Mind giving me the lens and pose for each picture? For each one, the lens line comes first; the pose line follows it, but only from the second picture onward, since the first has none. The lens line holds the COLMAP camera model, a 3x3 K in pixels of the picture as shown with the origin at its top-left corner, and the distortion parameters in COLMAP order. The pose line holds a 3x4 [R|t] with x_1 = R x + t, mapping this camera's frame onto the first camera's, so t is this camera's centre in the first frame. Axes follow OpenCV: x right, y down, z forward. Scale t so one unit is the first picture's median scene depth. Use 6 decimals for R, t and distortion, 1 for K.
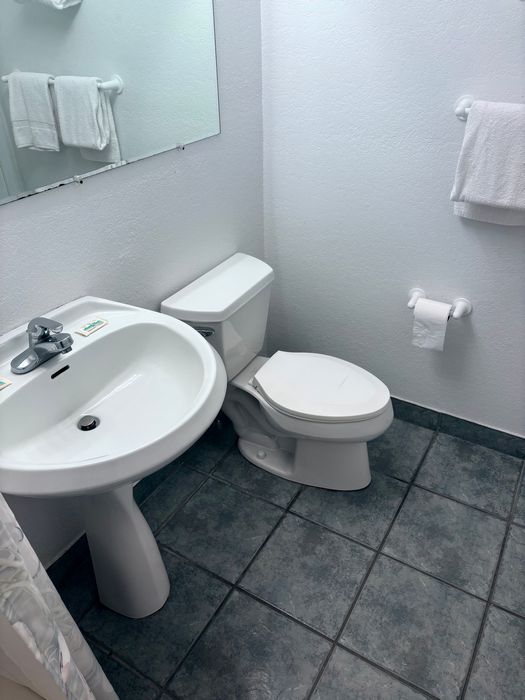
lens RADIAL K [[524.6, 0, 267.2], [0, 524.6, 347.9], [0, 0, 1]] dist [0.022870, -0.015082]
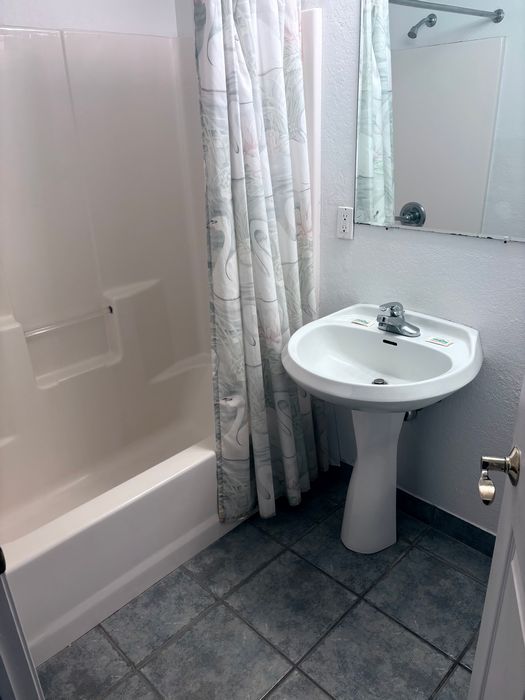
lens RADIAL K [[524.6, 0, 257.8], [0, 524.6, 350.5], [0, 0, 1]] dist [0.022870, -0.015082]
pose [[-0.242525, 0.410657, -0.878944, 0.736168], [-0.488958, 0.730765, 0.476343, -0.339067], [0.837915, 0.545292, 0.023565, 0.503245]]
